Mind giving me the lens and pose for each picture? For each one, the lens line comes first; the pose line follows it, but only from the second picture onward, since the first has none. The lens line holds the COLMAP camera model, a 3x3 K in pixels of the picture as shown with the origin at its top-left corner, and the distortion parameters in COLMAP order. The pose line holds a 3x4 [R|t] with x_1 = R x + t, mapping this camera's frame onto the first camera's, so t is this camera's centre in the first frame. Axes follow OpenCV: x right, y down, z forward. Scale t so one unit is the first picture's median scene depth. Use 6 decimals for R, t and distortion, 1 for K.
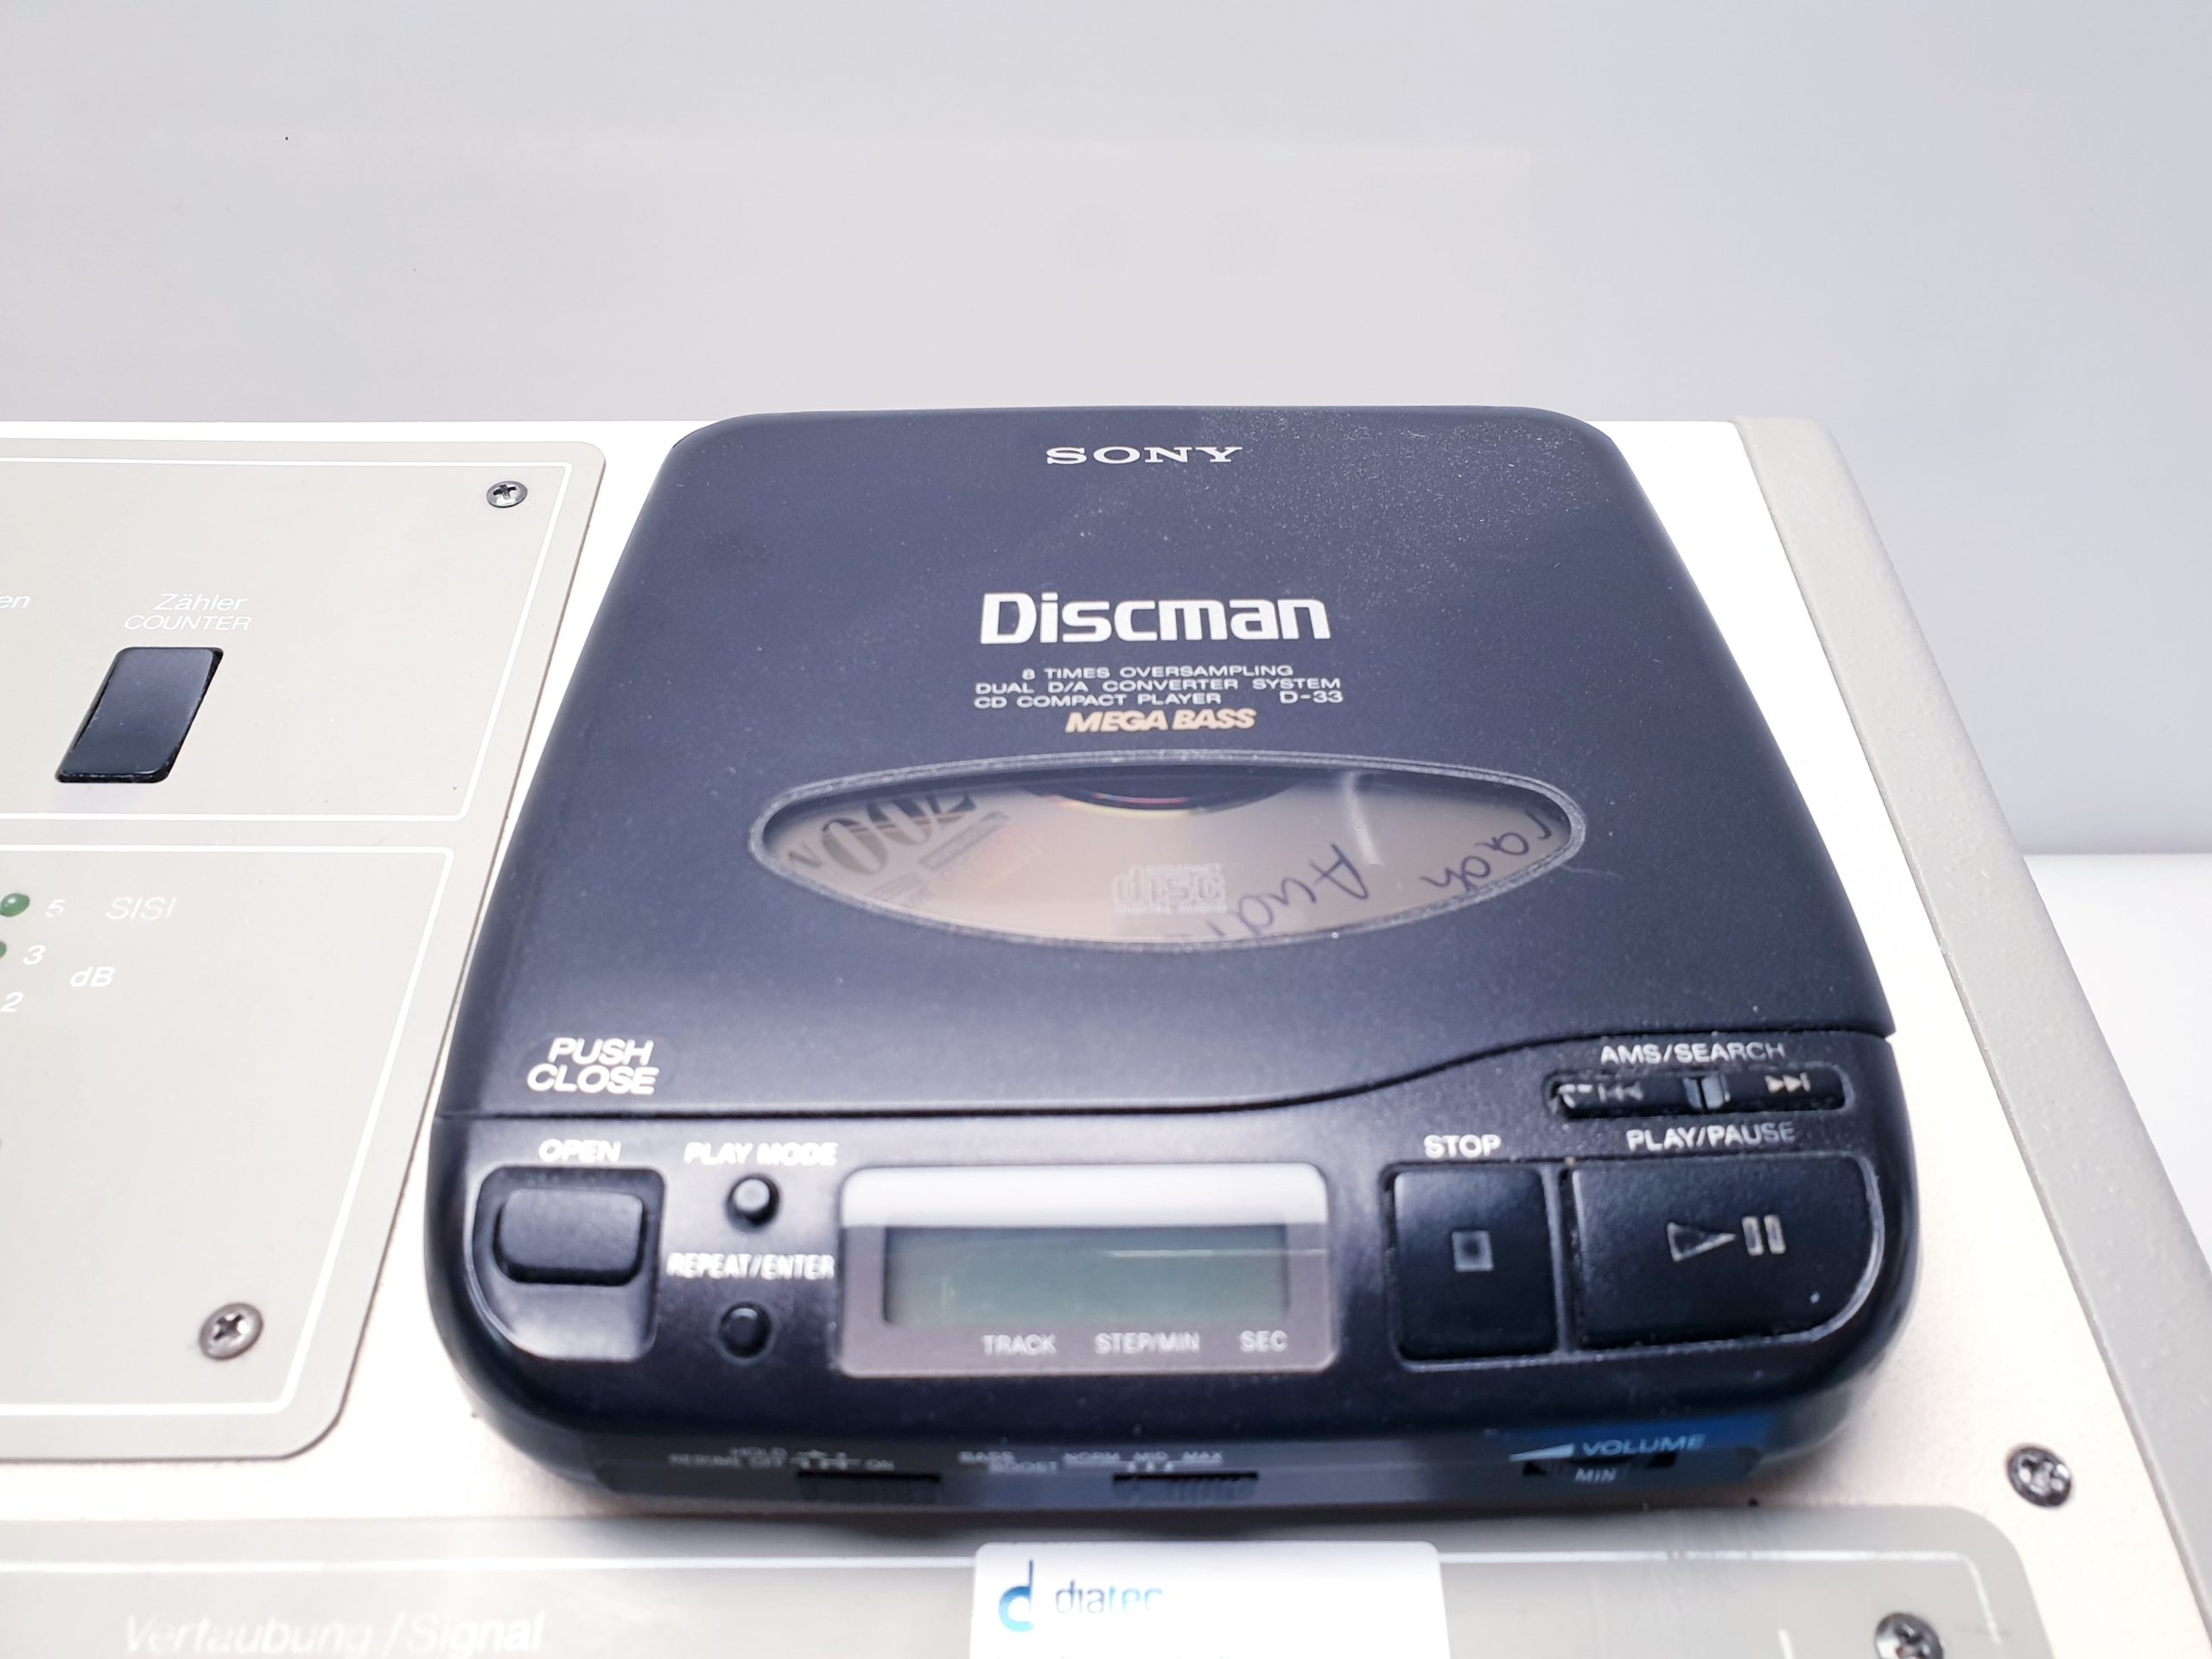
lens RADIAL K [[1650.9, 0, 1106.0], [0, 1650.9, 829.5], [0, 0, 1]] dist [0.062967, -0.121970]
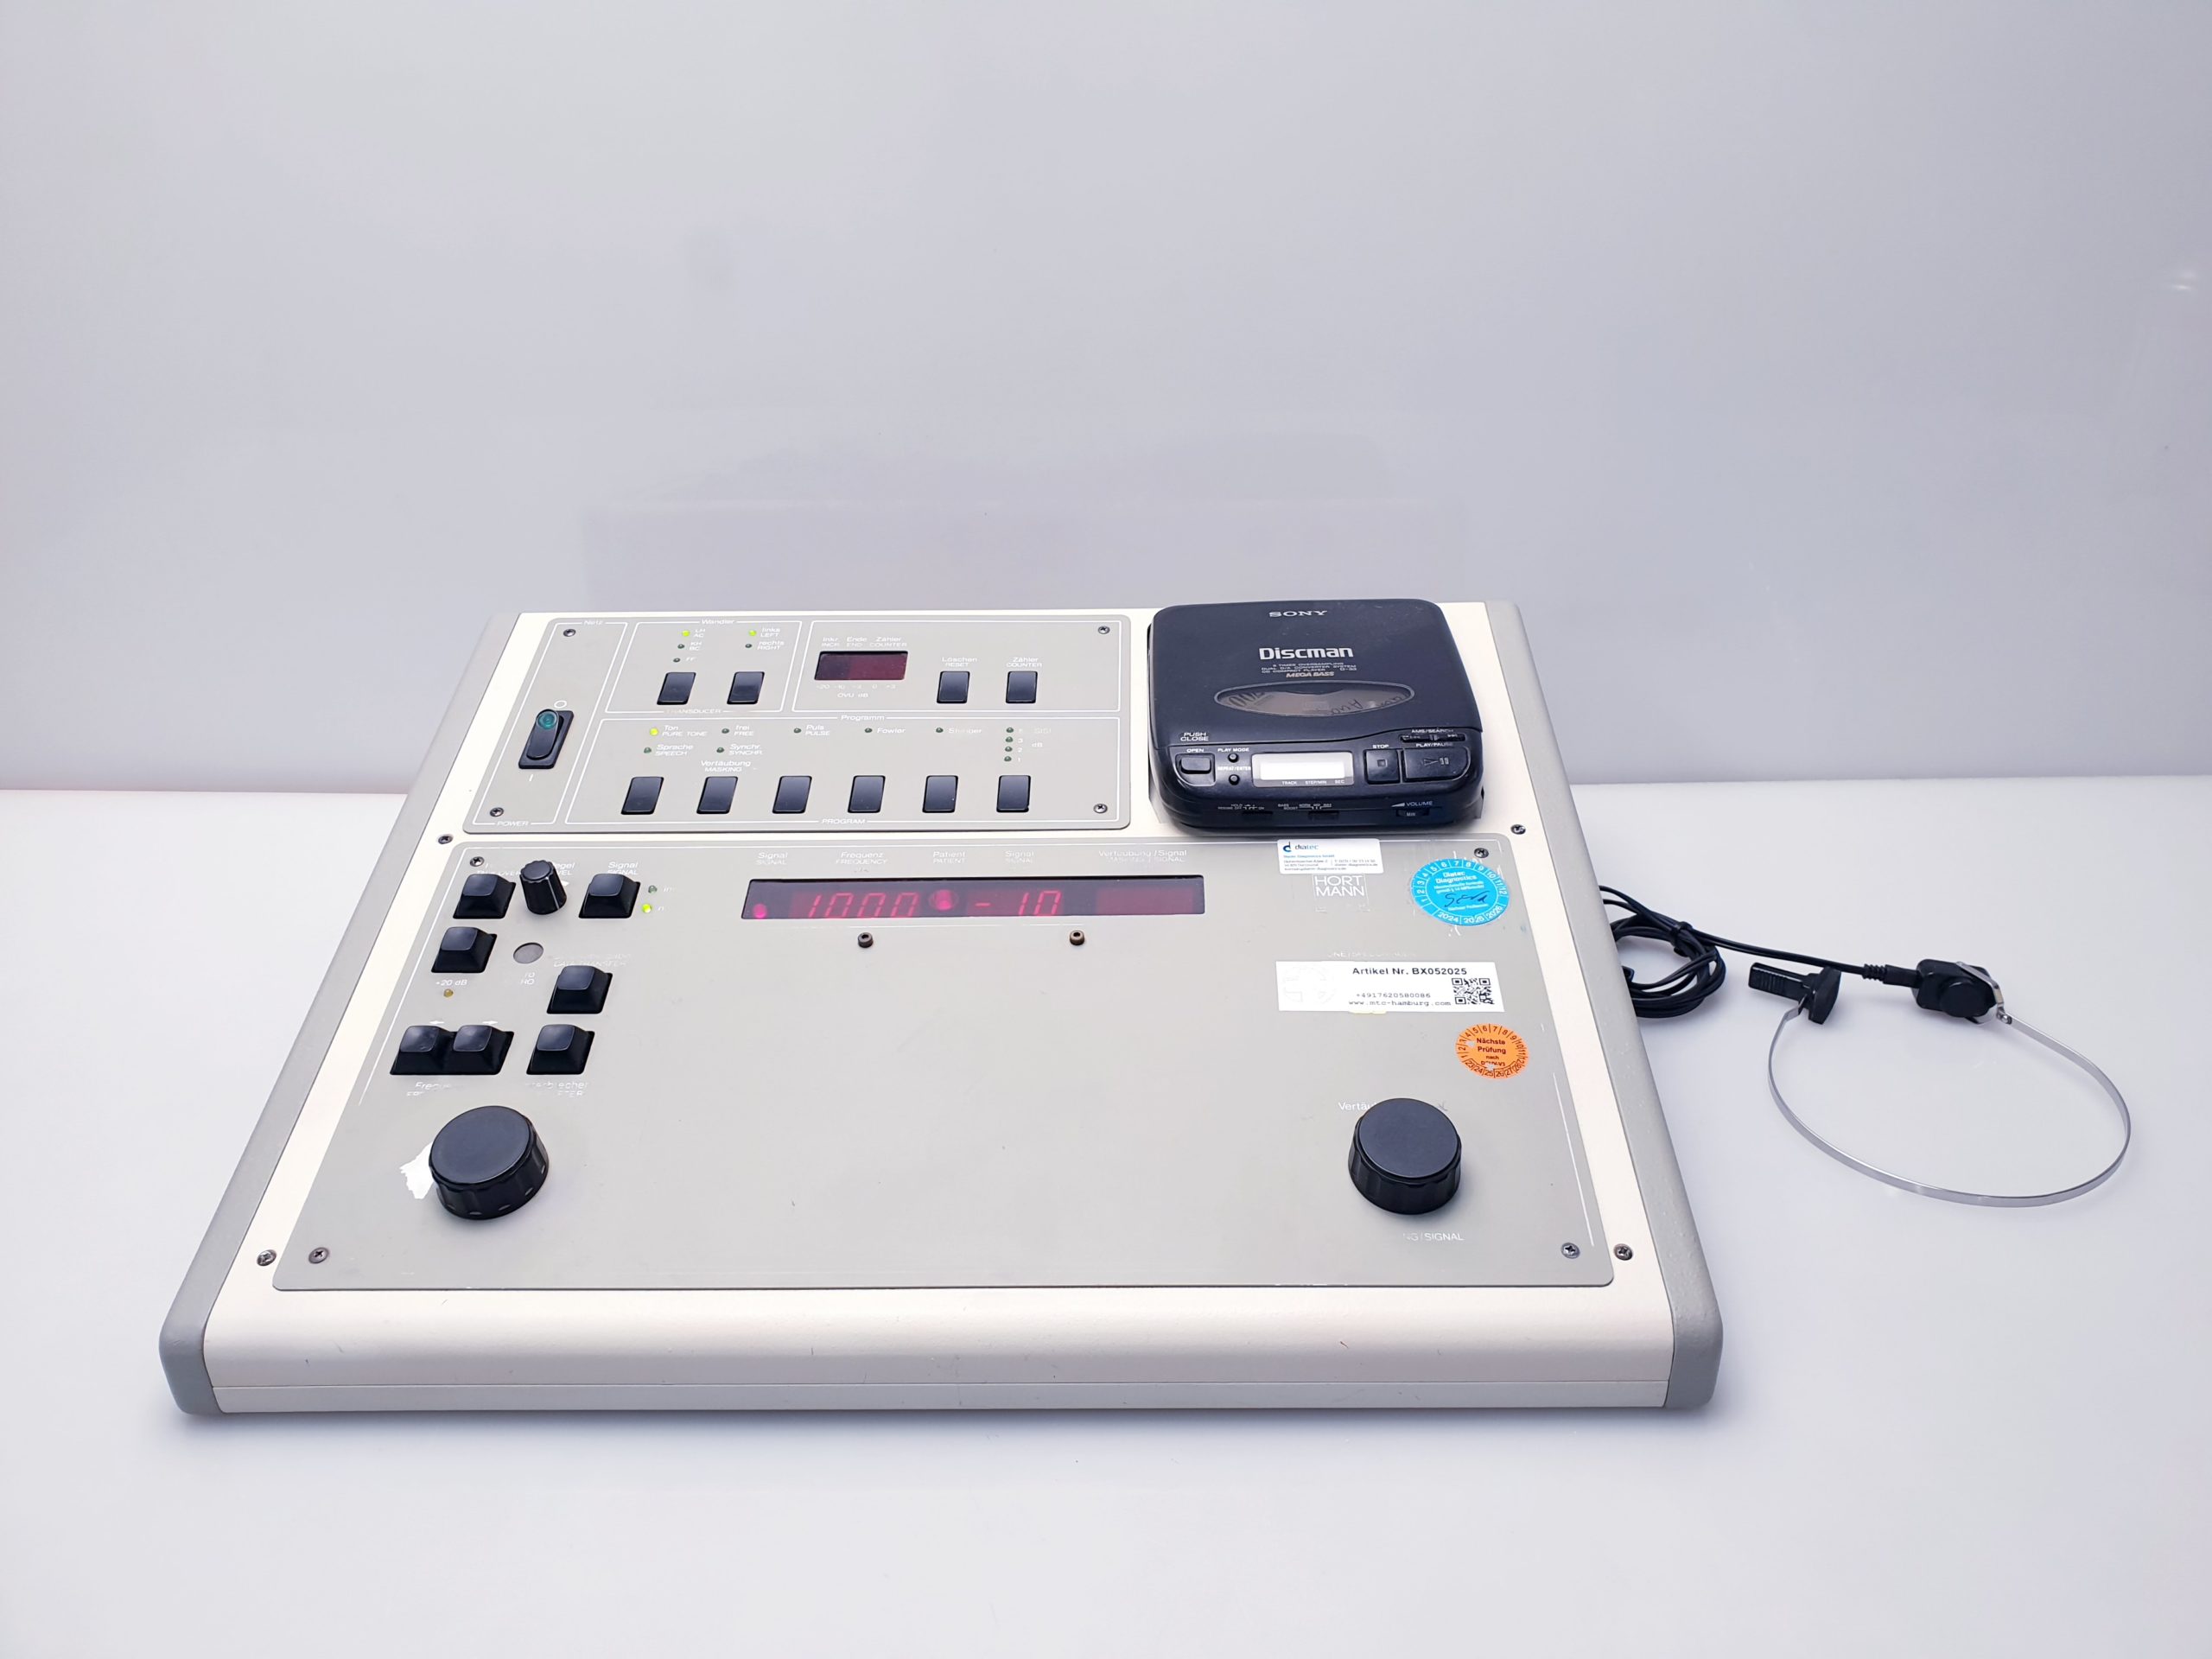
lens RADIAL K [[1650.9, 0, 1106.0], [0, 1650.9, 829.5], [0, 0, 1]] dist [0.062967, -0.121970]
pose [[0.999303, -0.011343, -0.035570, -0.310545], [0.006614, 0.991446, -0.130352, 0.794375], [0.036744, 0.130025, 0.990830, -2.822166]]
